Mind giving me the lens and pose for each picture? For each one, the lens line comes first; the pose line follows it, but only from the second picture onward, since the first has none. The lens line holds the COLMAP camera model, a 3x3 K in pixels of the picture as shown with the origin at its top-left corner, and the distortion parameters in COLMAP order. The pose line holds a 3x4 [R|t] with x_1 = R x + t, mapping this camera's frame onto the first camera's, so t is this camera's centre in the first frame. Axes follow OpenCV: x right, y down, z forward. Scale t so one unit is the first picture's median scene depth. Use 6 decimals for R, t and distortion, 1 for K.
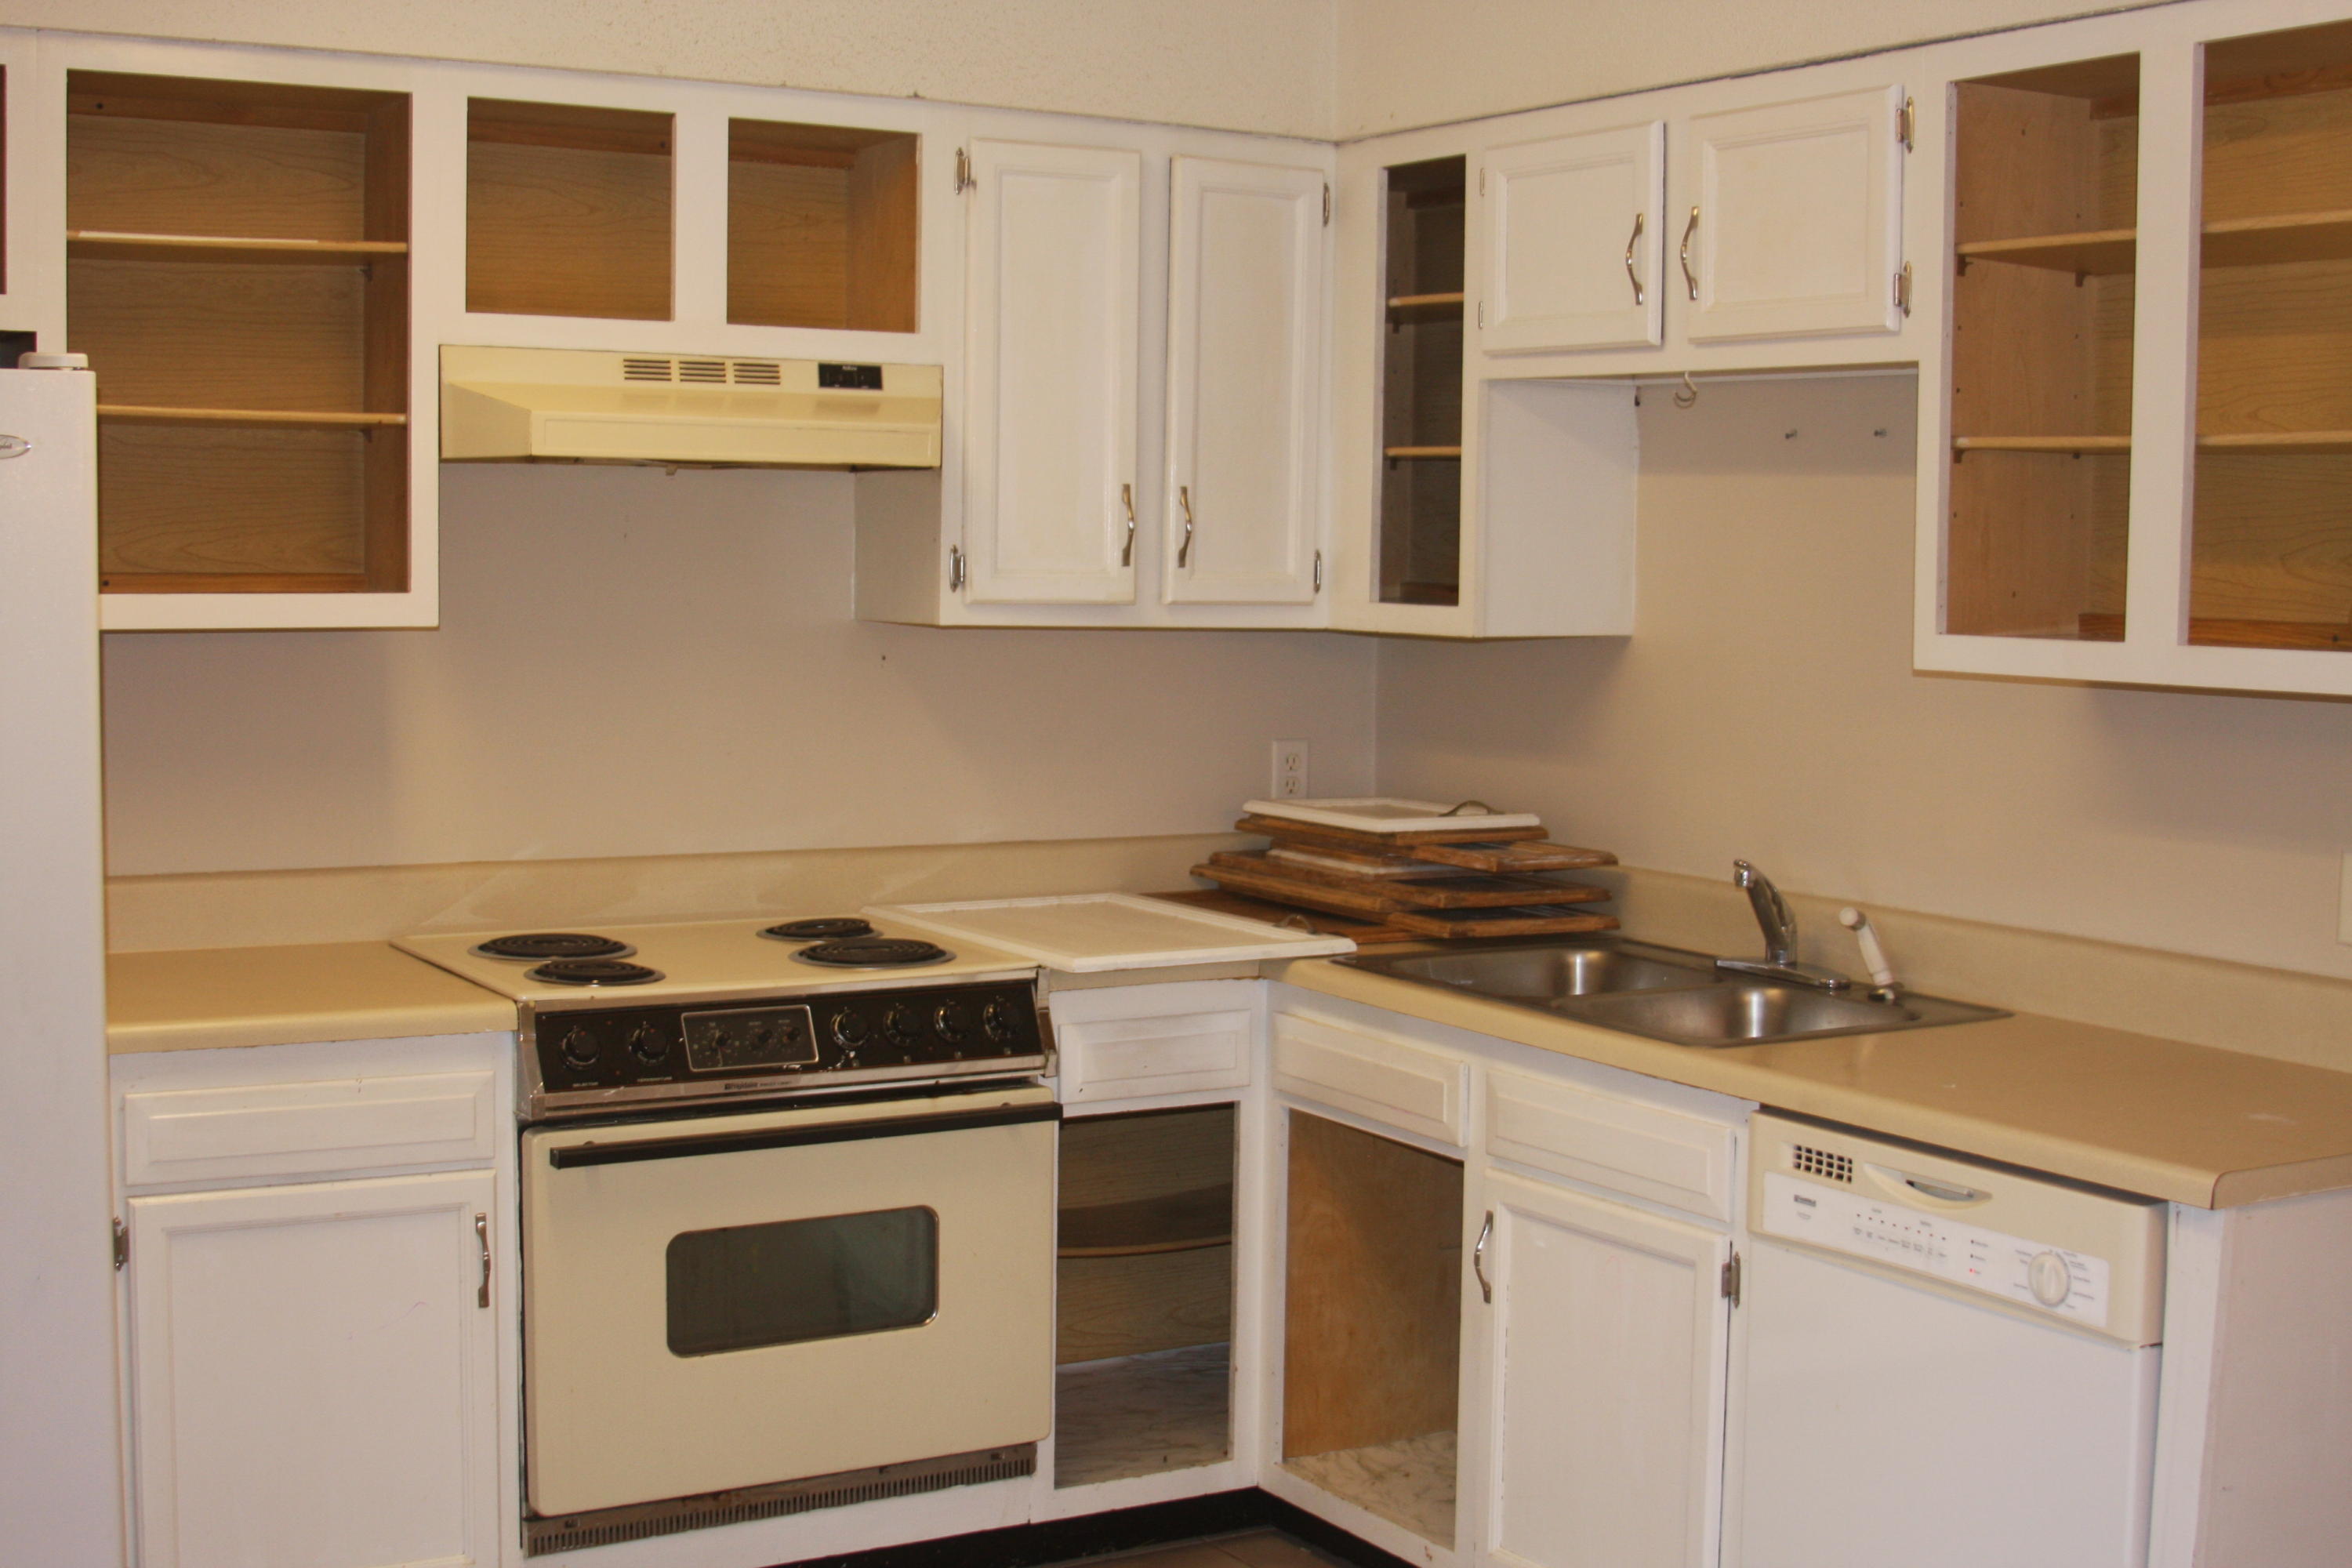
lens RADIAL K [[3104.4, 0, 1176.0], [0, 3104.4, 784.0], [0, 0, 1]] dist [-0.159215, 0.113657]
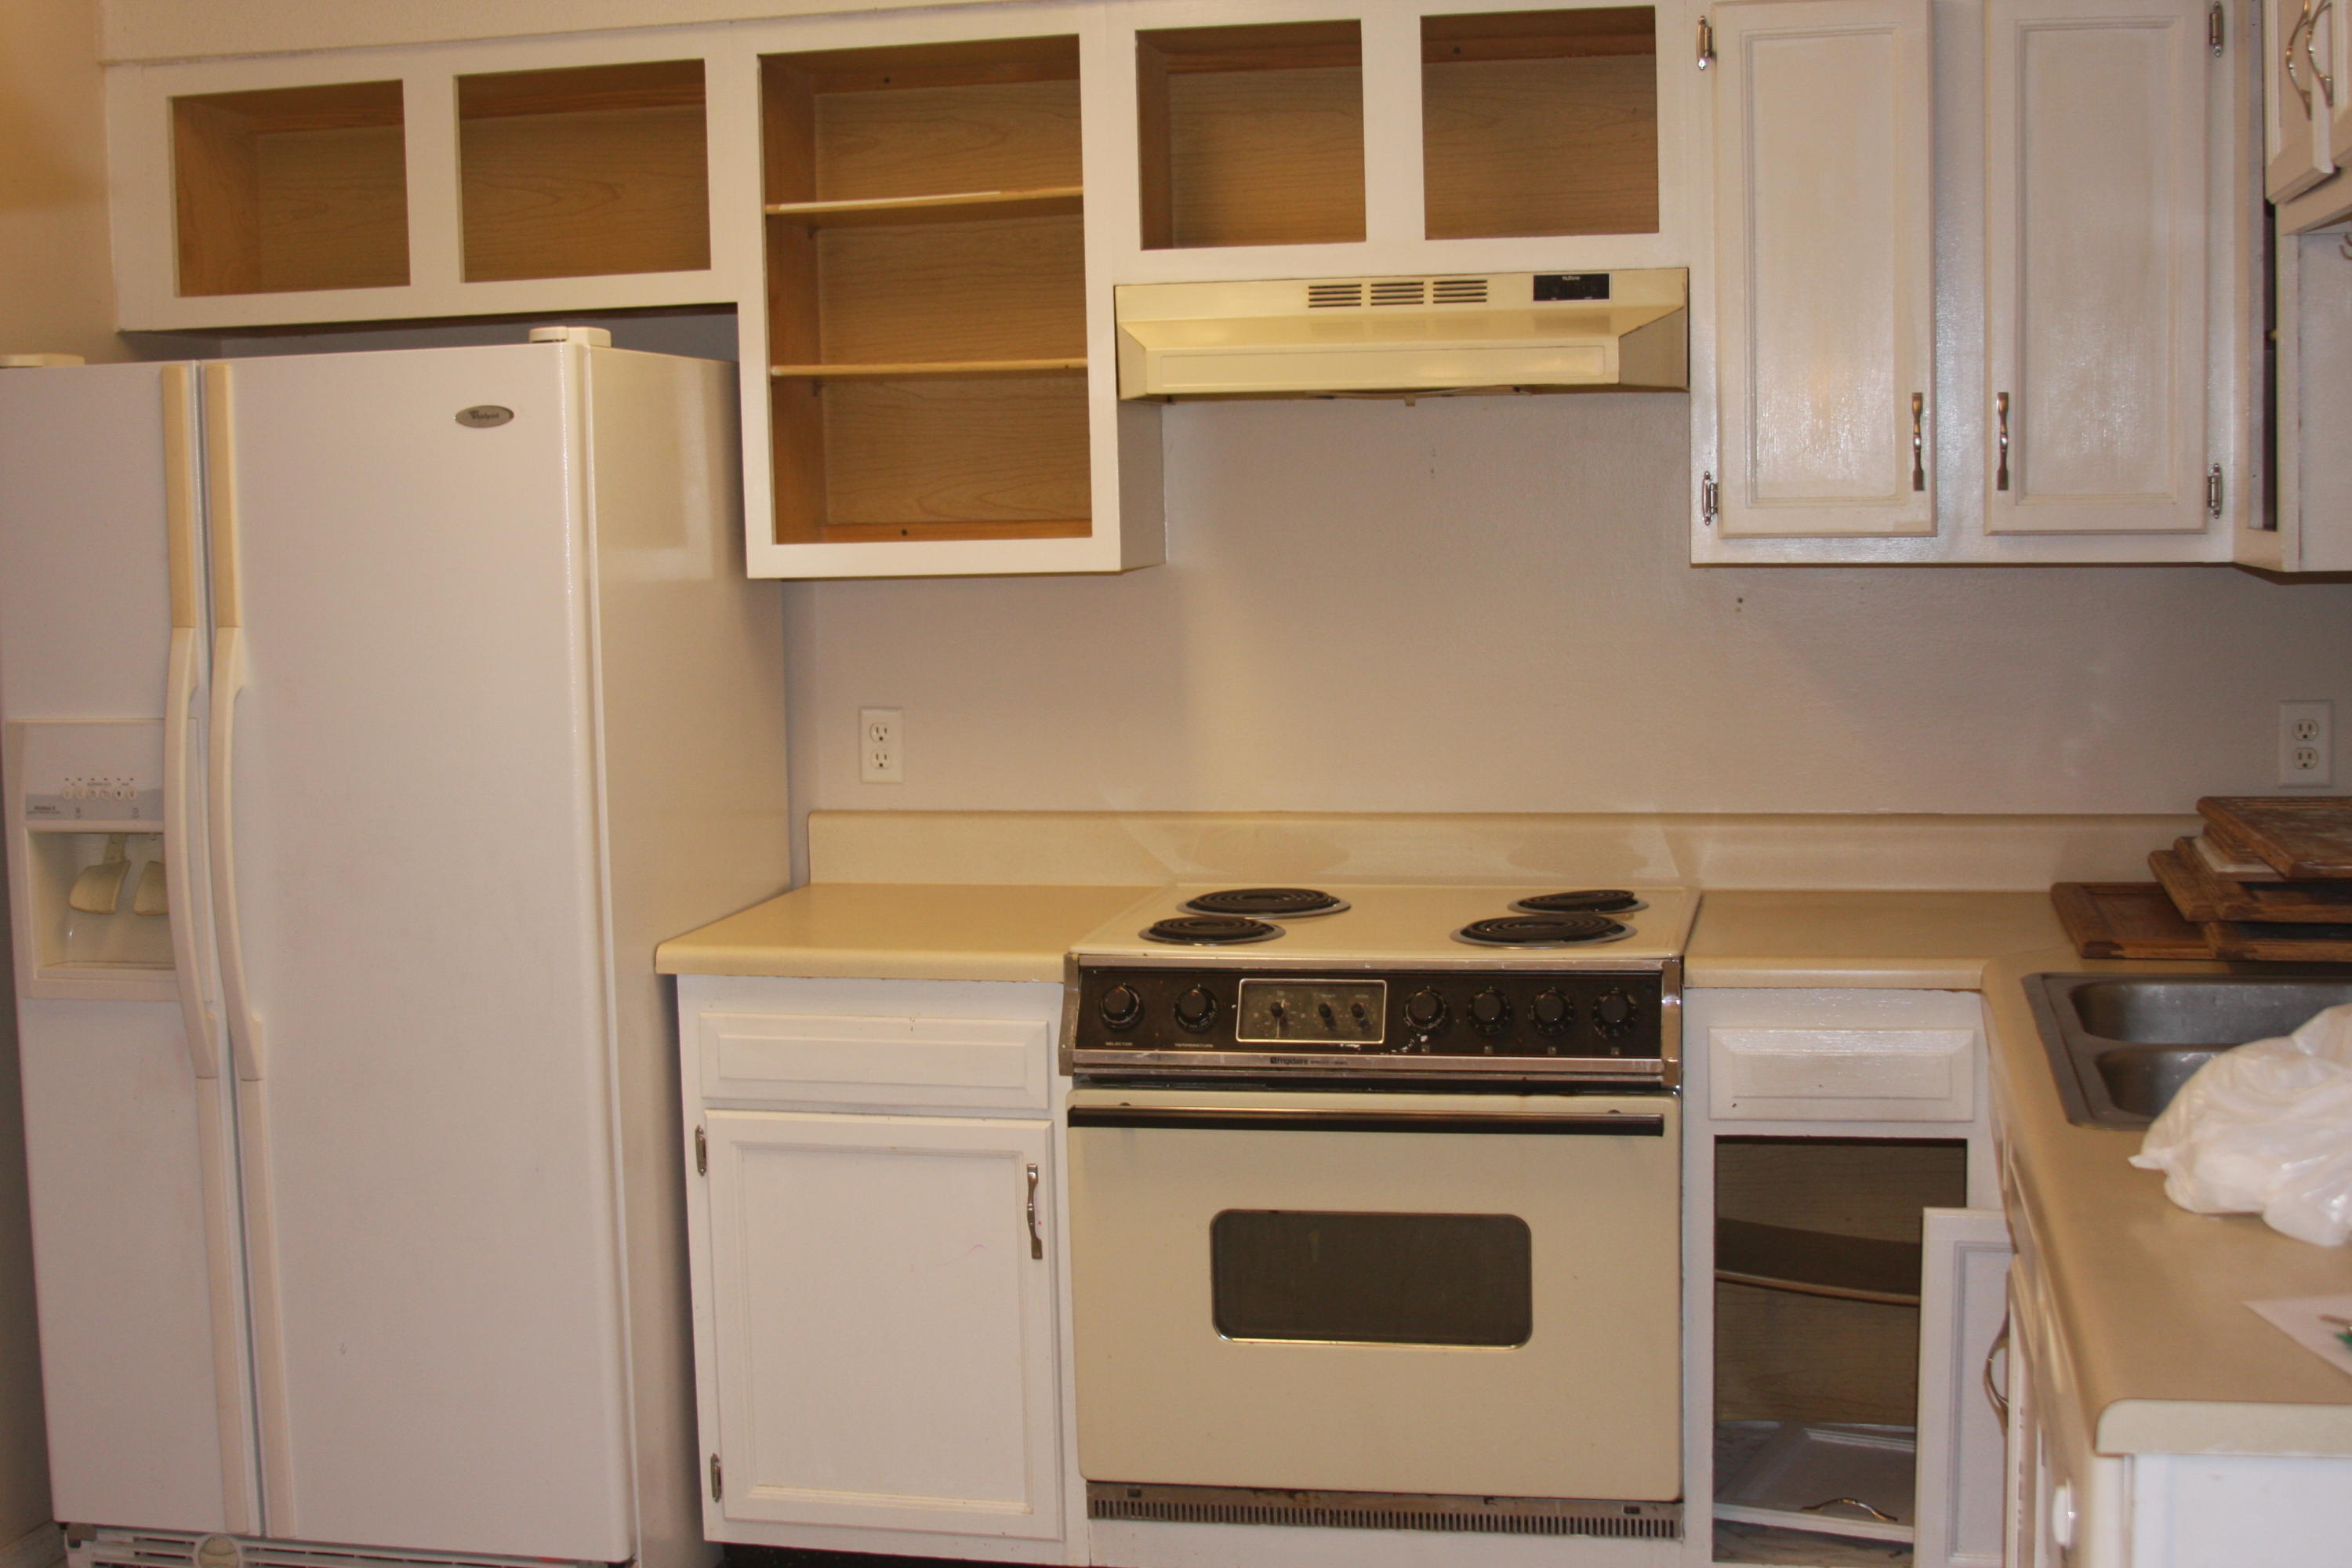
lens RADIAL K [[3134.3, 0, 1176.0], [0, 3134.3, 784.0], [0, 0, 1]] dist [-0.159158, 0.121119]
pose [[0.726056, 0.034782, -0.686755, 0.445989], [-0.020926, 0.999375, 0.028492, -0.011260], [0.687317, -0.006315, 0.726330, 0.268765]]
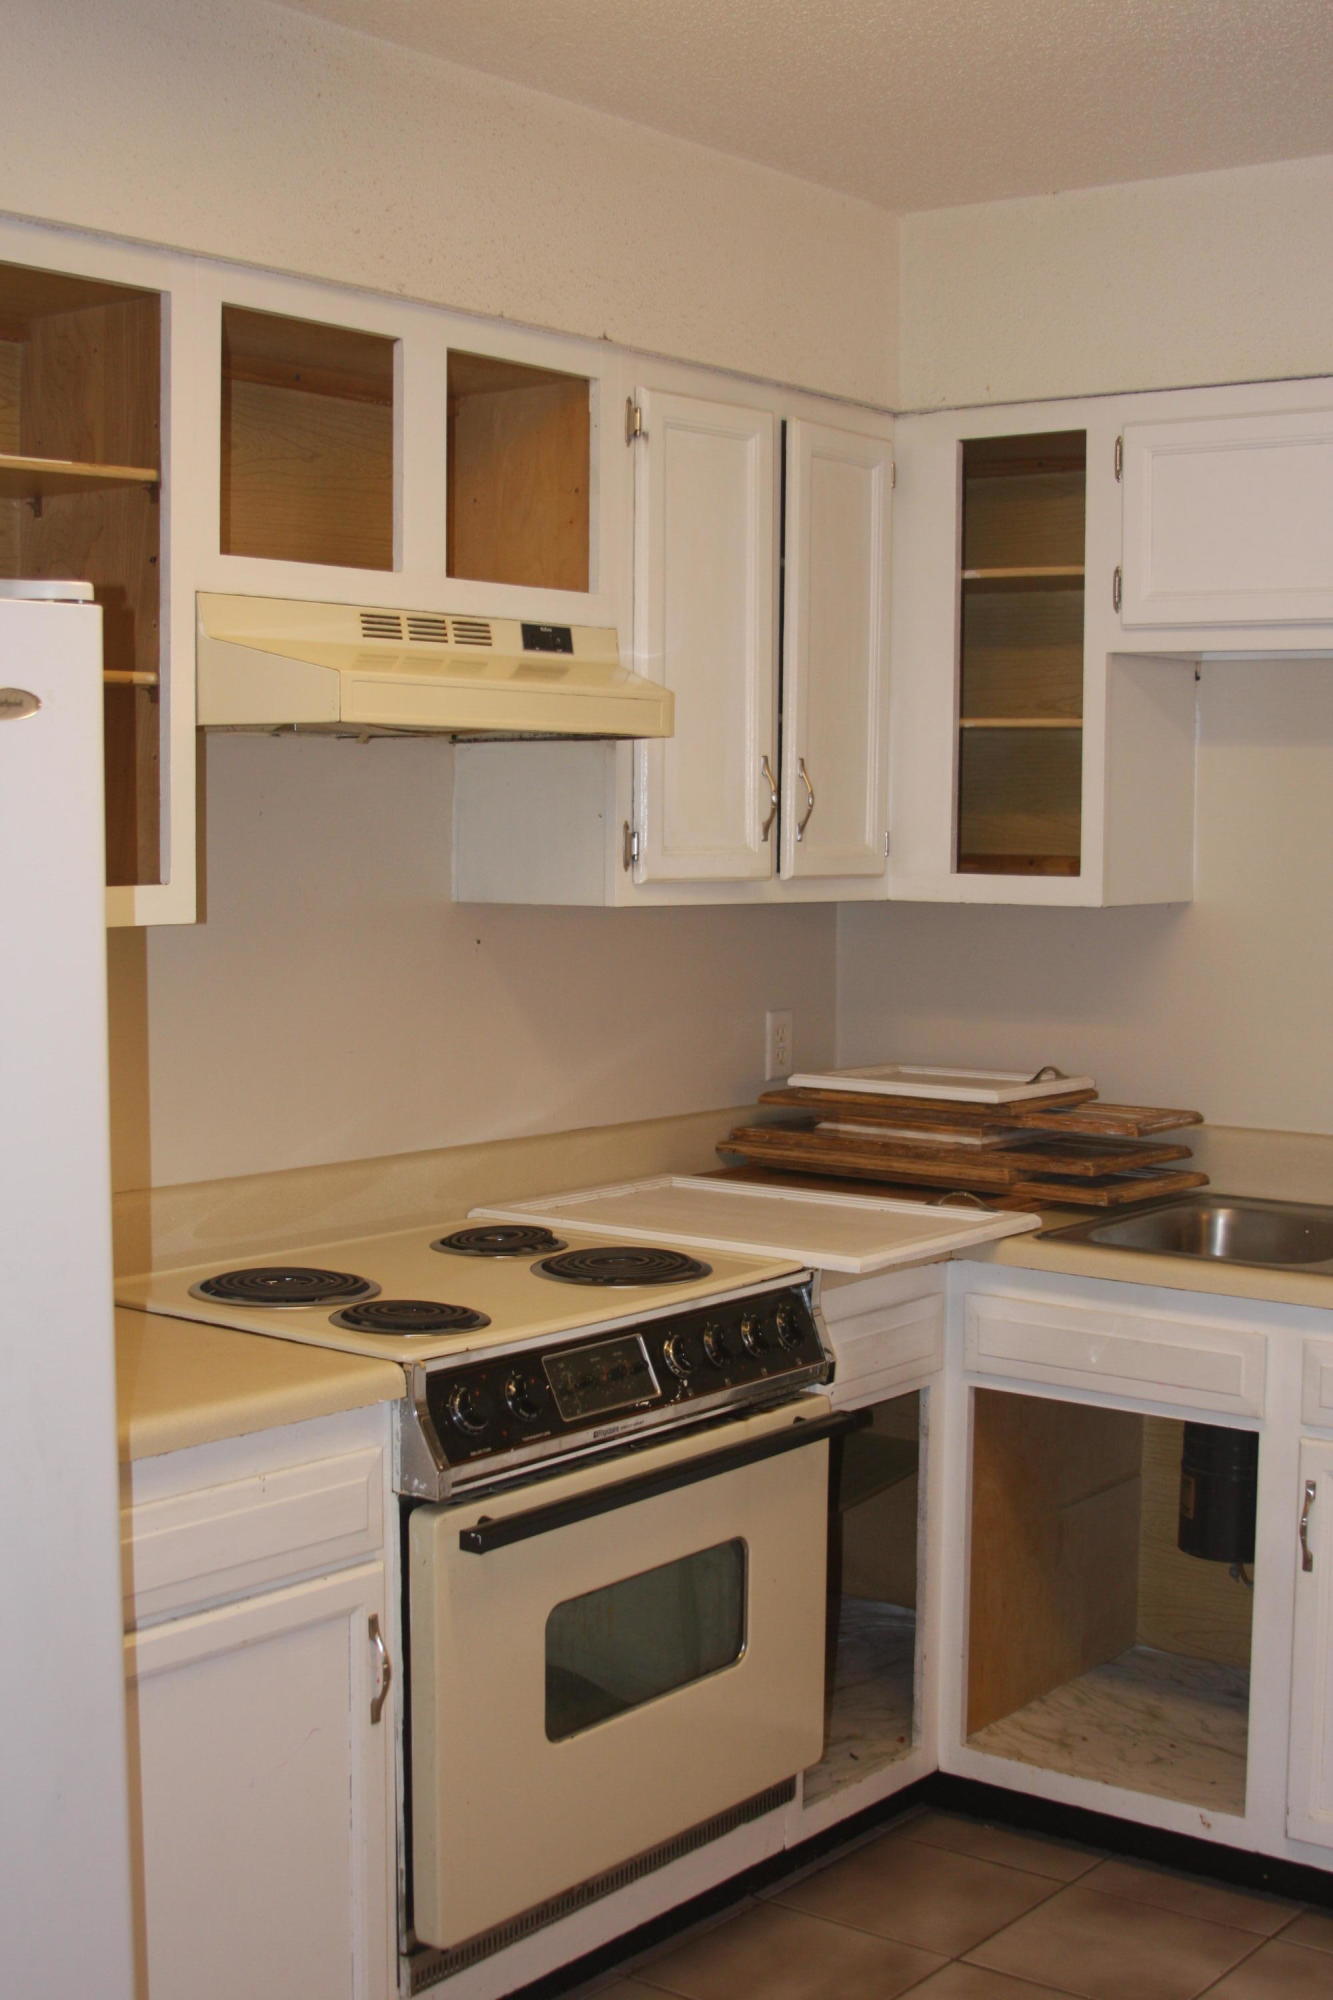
lens RADIAL K [[2611.9, 0, 666.5], [0, 2611.9, 1000.0], [0, 0, 1]] dist [-0.162834, 0.032332]
pose [[0.932808, -0.035332, 0.358639, -0.360260], [0.036219, 0.999335, 0.004247, -0.027095], [-0.358550, 0.009028, 0.933467, 0.272214]]
